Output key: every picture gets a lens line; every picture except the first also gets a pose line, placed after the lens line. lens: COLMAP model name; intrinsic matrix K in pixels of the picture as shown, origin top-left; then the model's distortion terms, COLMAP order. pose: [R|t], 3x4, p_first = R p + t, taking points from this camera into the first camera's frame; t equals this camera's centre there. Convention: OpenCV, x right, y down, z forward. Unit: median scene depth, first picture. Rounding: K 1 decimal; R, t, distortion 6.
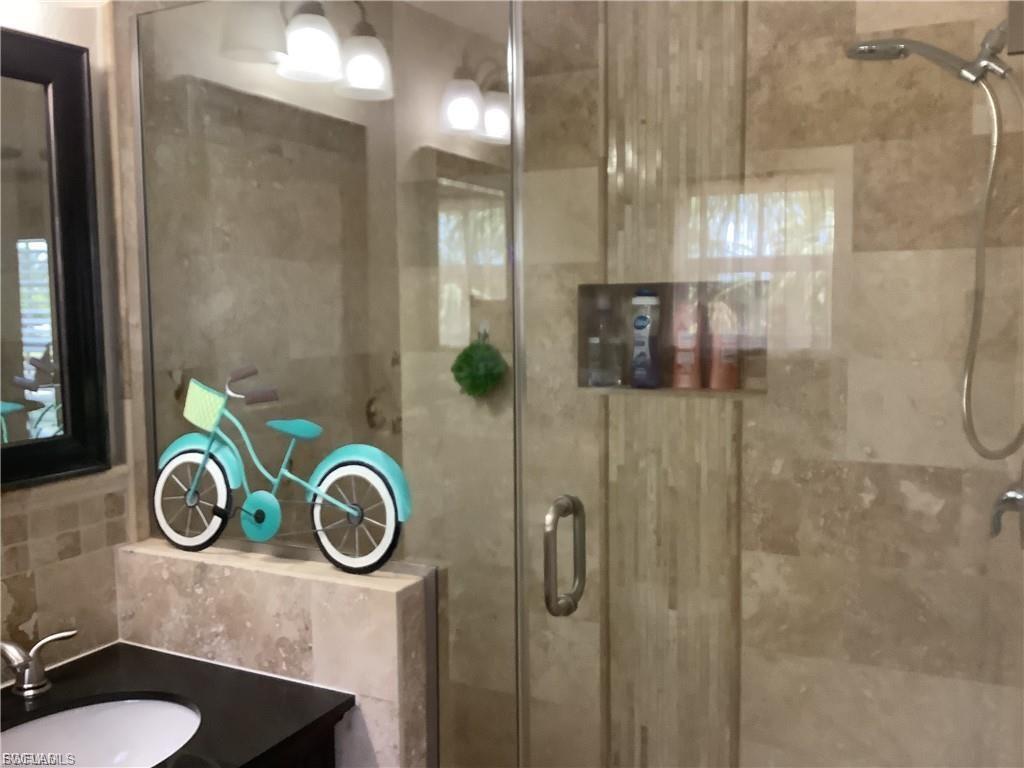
lens RADIAL K [[935.1, 0, 512.0], [0, 935.1, 384.0], [0, 0, 1]] dist [0.116048, -0.232377]
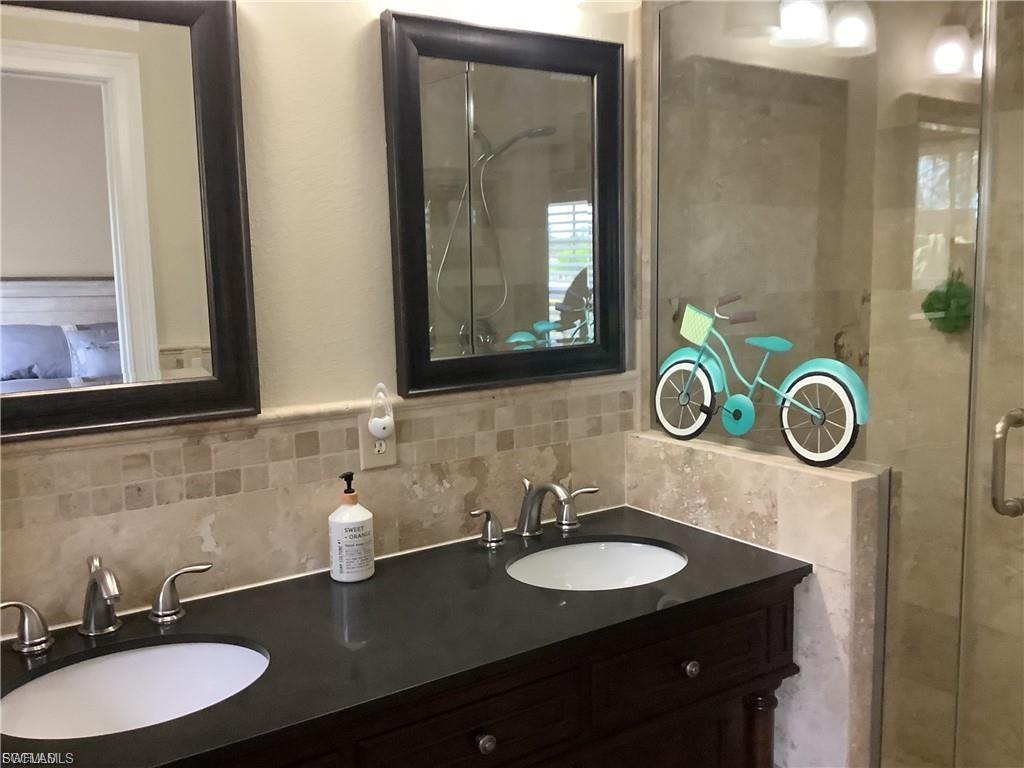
lens RADIAL K [[922.3, 0, 513.1], [0, 922.3, 381.0], [0, 0, 1]] dist [0.123233, -0.229654]
pose [[0.882053, 0.051760, -0.468298, 0.038285], [-0.032806, 0.998282, 0.048547, 0.045682], [0.470006, -0.027458, 0.882236, -0.198904]]
